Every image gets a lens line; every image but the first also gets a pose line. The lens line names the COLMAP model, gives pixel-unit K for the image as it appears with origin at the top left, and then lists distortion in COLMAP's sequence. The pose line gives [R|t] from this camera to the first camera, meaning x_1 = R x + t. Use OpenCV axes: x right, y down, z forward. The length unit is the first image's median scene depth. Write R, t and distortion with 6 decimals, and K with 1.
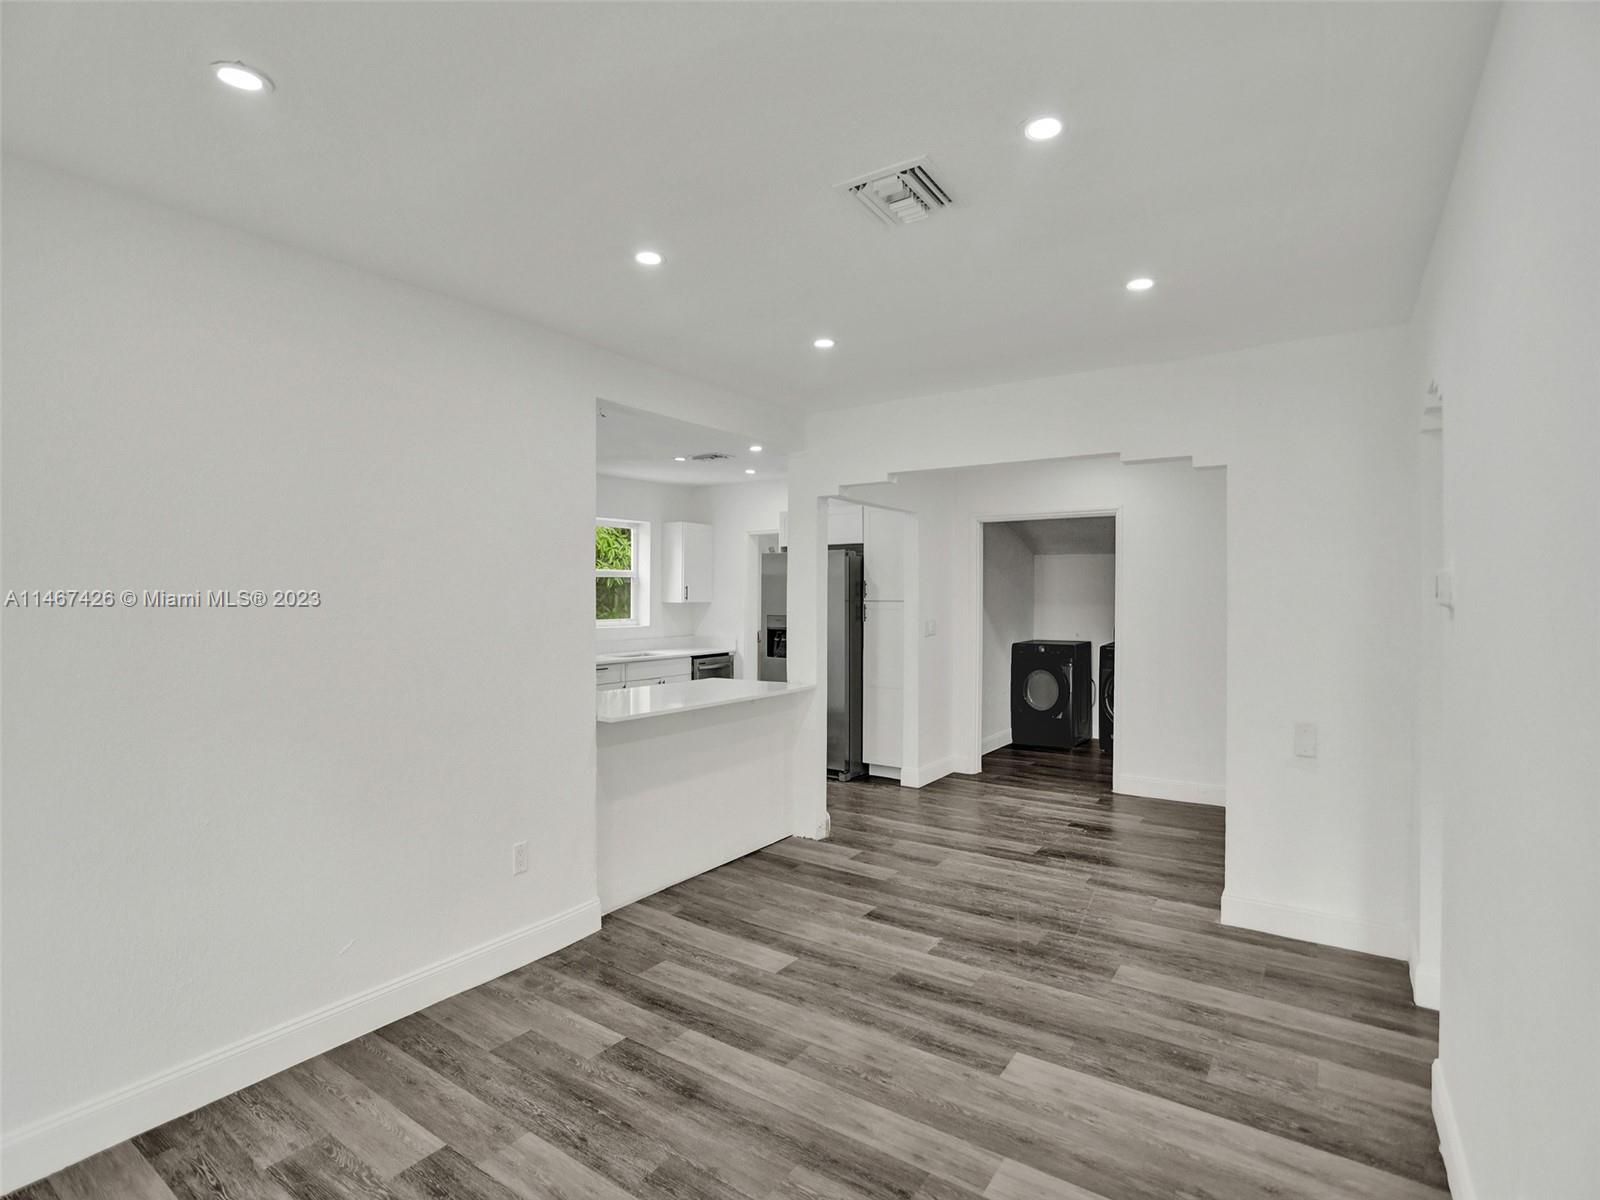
lens RADIAL K [[794.4, 0, 802.2], [0, 794.4, 607.5], [0, 0, 1]] dist [-0.040492, 0.014206]
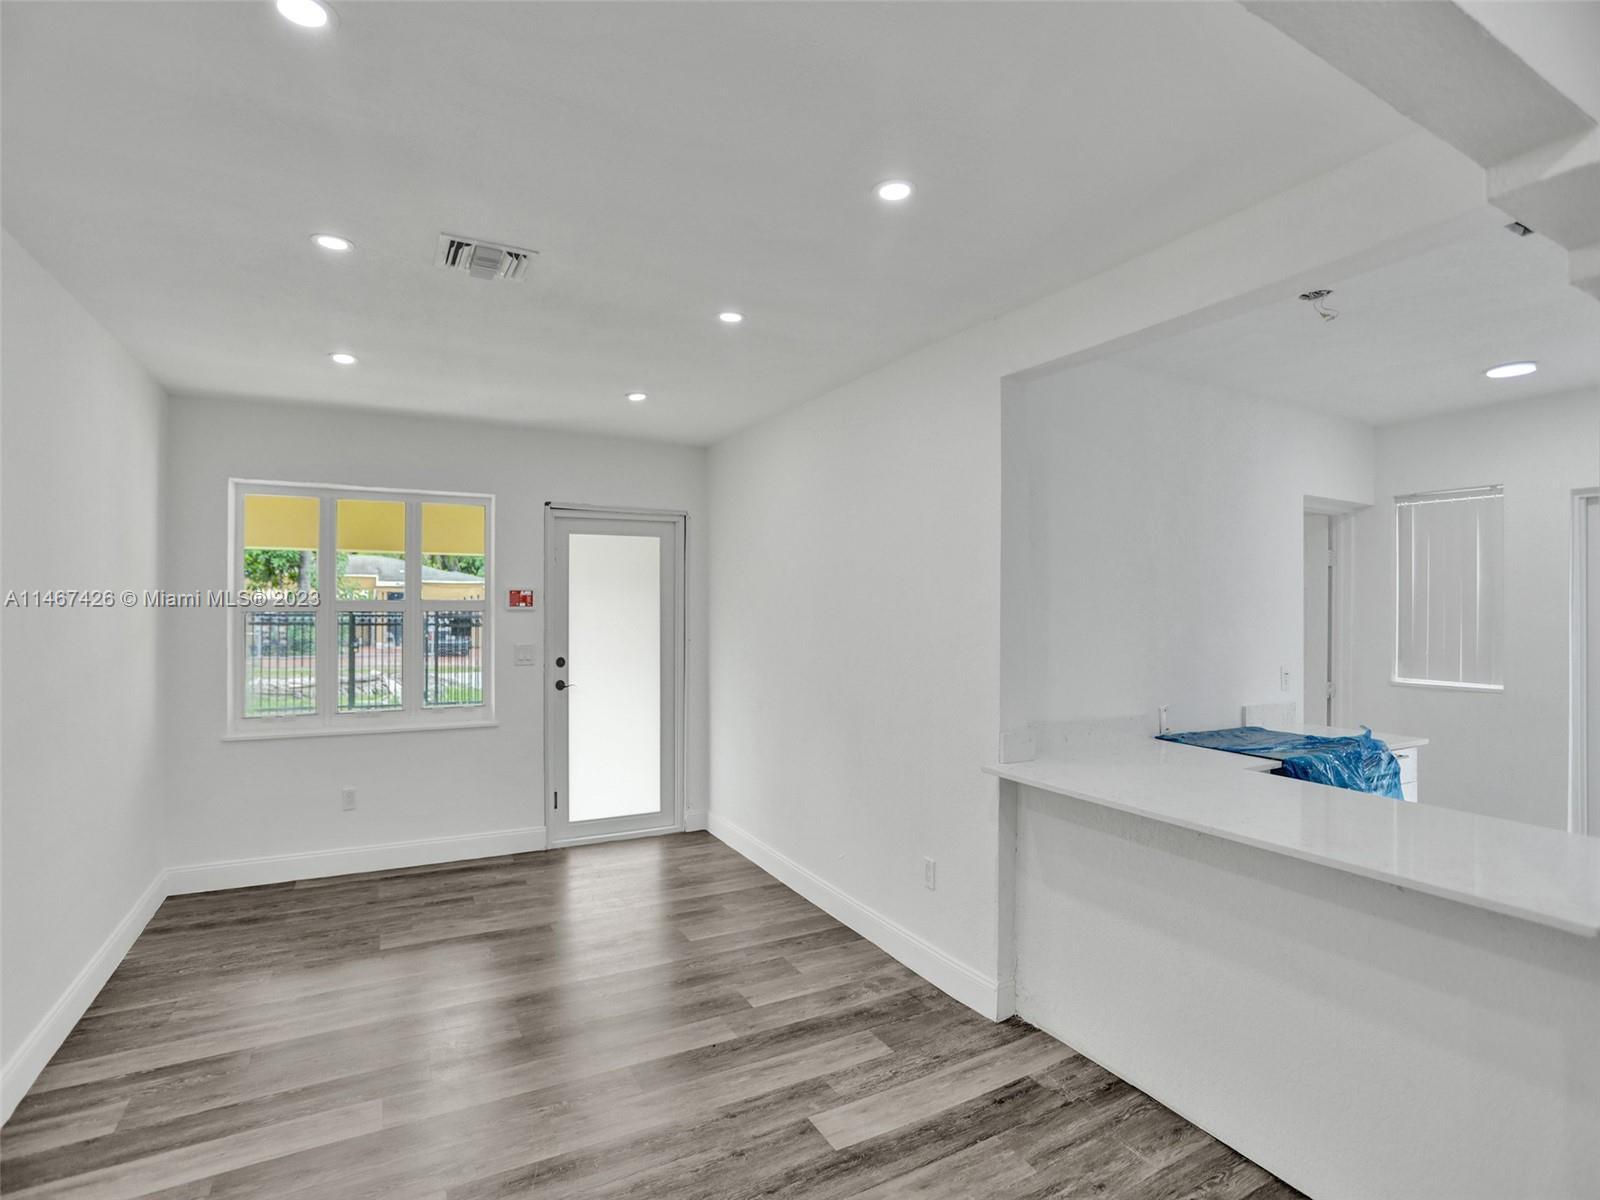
lens RADIAL K [[794.4, 0, 795.8], [0, 794.4, 598.9], [0, 0, 1]] dist [-0.040492, 0.014206]
pose [[-0.458306, -0.016605, -0.888639, 0.409414], [-0.023019, 0.999712, -0.006809, -0.016477], [0.888496, 0.017336, -0.458556, 0.841752]]
